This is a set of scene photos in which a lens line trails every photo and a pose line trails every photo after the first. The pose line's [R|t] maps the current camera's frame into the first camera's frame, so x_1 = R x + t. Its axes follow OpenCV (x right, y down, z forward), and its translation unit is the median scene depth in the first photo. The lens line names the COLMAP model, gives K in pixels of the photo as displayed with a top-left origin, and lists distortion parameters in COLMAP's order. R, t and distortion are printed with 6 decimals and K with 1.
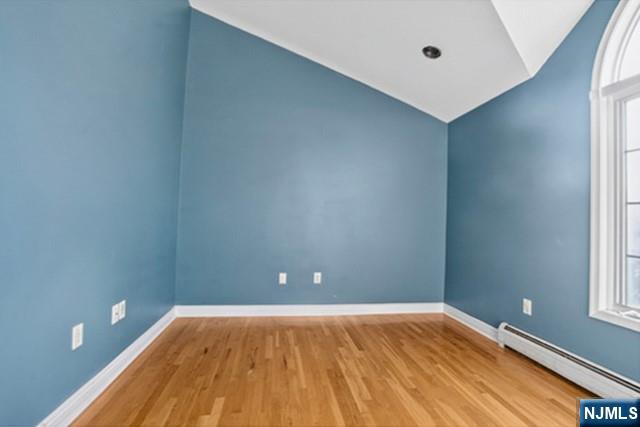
lens RADIAL K [[303.5, 0, 323.0], [0, 303.5, 214.3], [0, 0, 1]] dist [-0.056722, 0.023599]
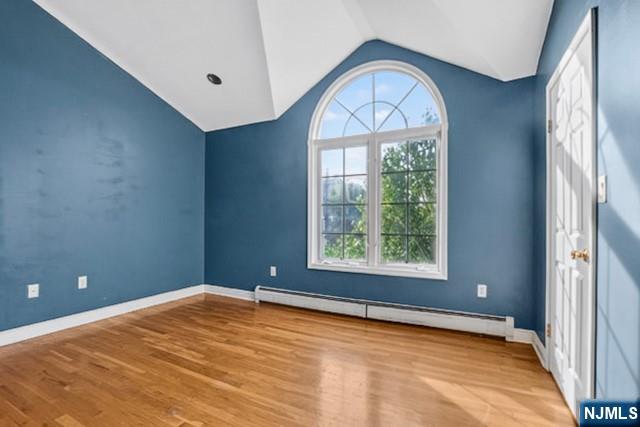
lens RADIAL K [[313.3, 0, 316.6], [0, 313.3, 224.3], [0, 0, 1]] dist [0.001480, 0.000321]
pose [[0.593981, -0.040610, 0.803454, -0.455070], [-0.004724, 0.998532, 0.053963, -0.019096], [-0.804465, -0.035848, 0.592917, -0.130007]]
